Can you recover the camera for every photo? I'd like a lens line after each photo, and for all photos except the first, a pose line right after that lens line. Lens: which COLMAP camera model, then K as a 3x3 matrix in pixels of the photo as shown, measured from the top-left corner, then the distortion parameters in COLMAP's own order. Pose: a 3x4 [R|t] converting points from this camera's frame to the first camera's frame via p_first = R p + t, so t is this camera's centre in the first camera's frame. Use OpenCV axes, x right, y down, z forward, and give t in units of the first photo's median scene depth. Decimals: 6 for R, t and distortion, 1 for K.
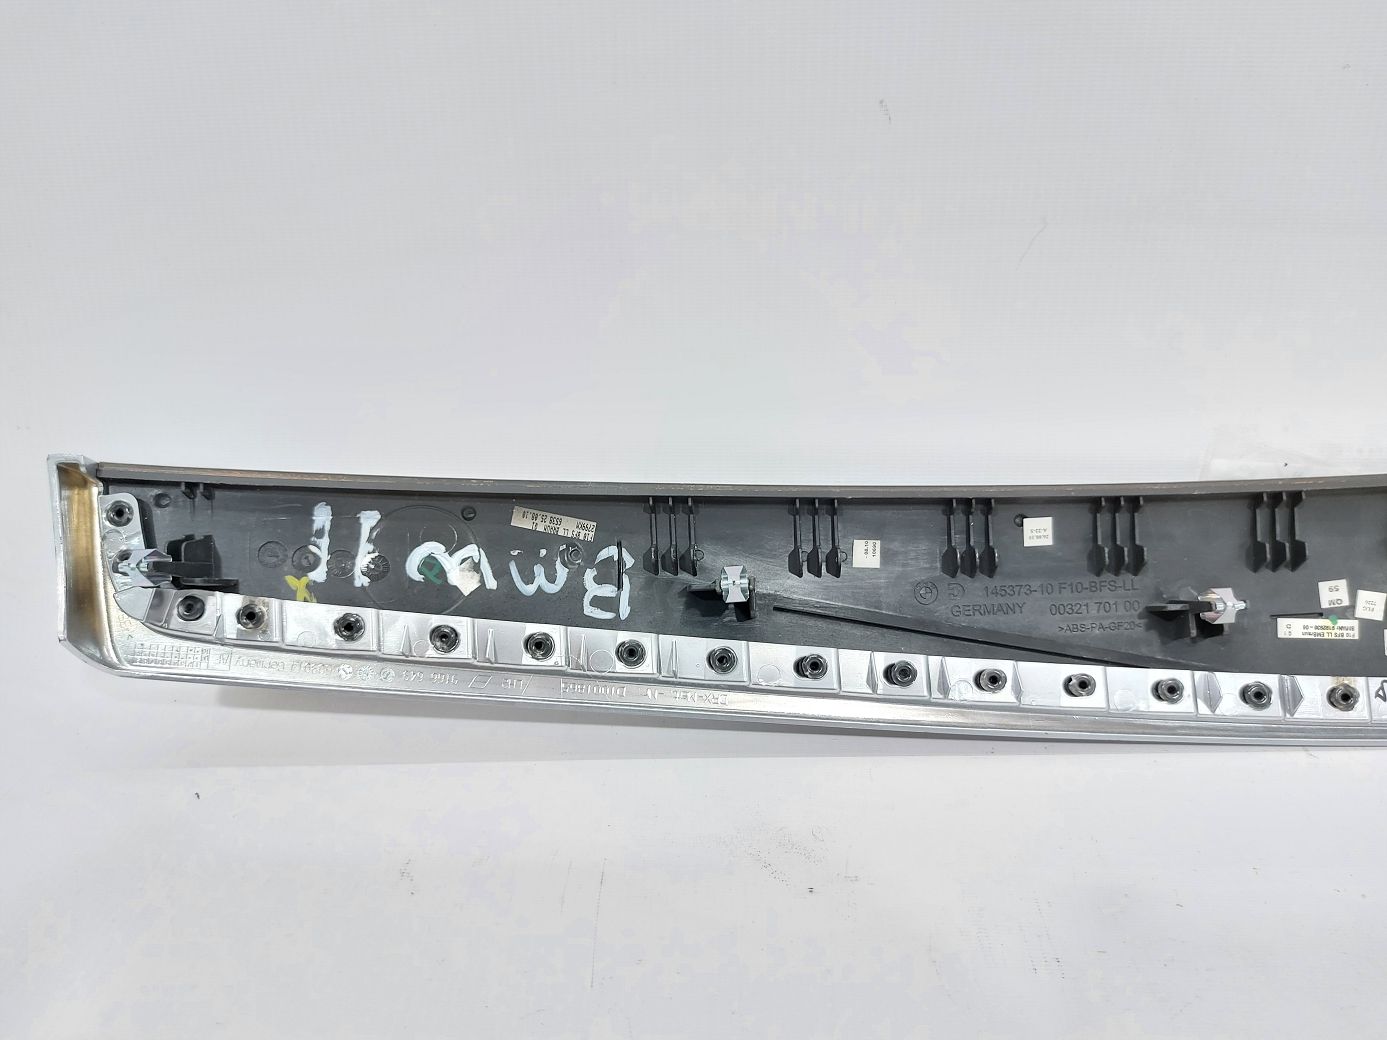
lens RADIAL K [[983.7, 0, 666.8], [0, 983.7, 515.3], [0, 0, 1]] dist [0.025563, -0.004967]
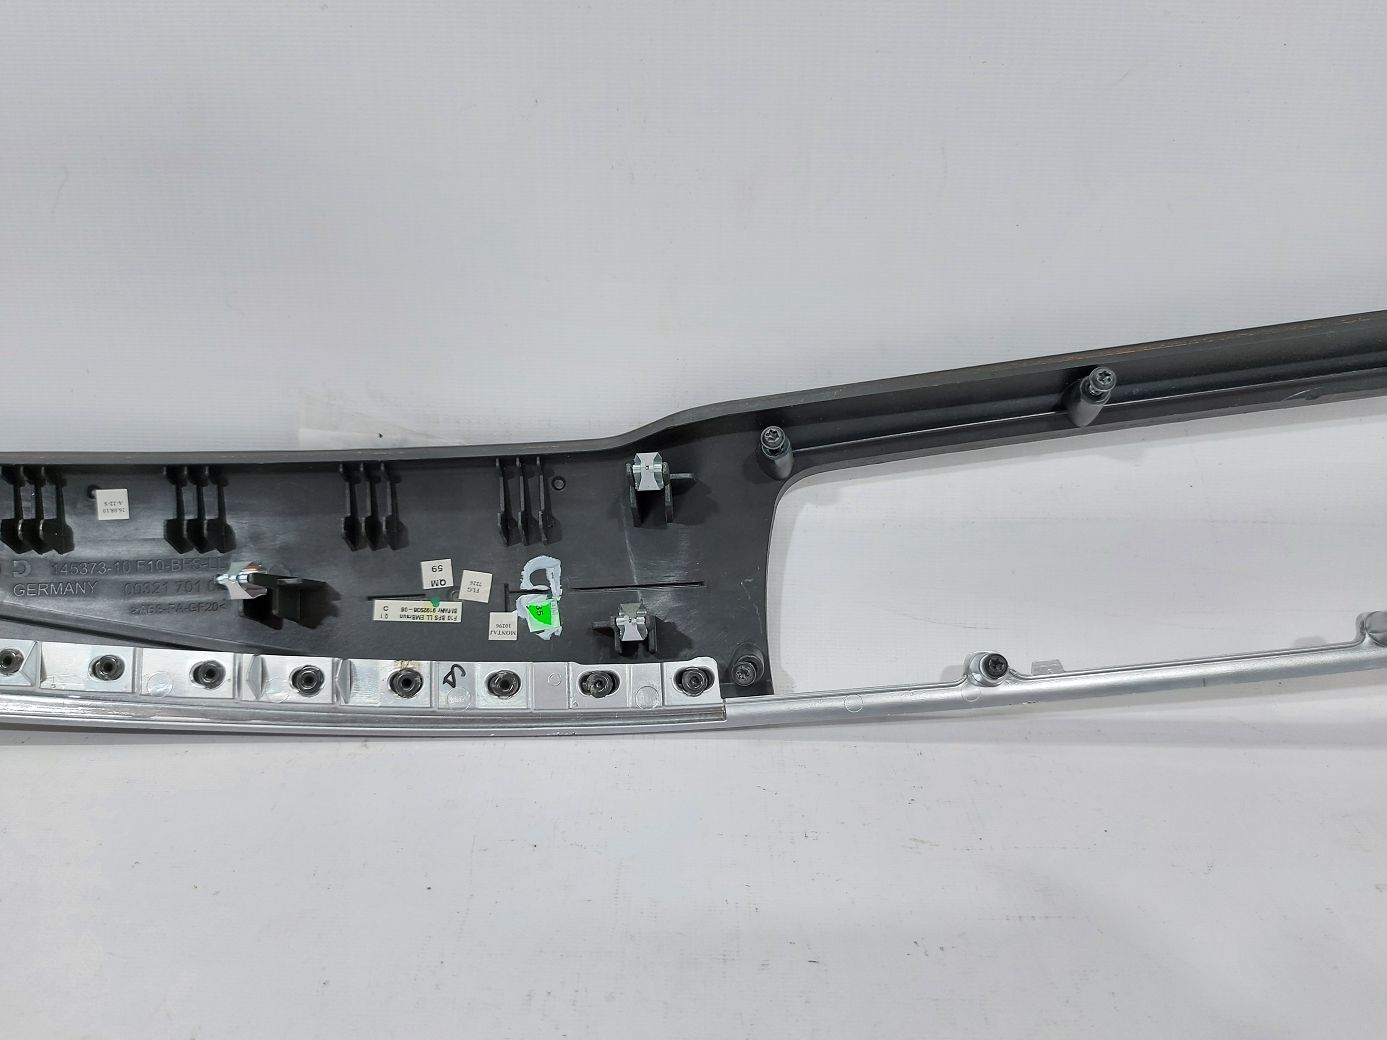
lens RADIAL K [[983.7, 0, 666.8], [0, 983.7, 515.3], [0, 0, 1]] dist [0.025563, -0.004967]
pose [[0.999735, 0.006342, -0.022151, 0.956695], [-0.007369, 0.998887, -0.046583, 0.069331], [0.021831, 0.046734, 0.998669, 0.083973]]
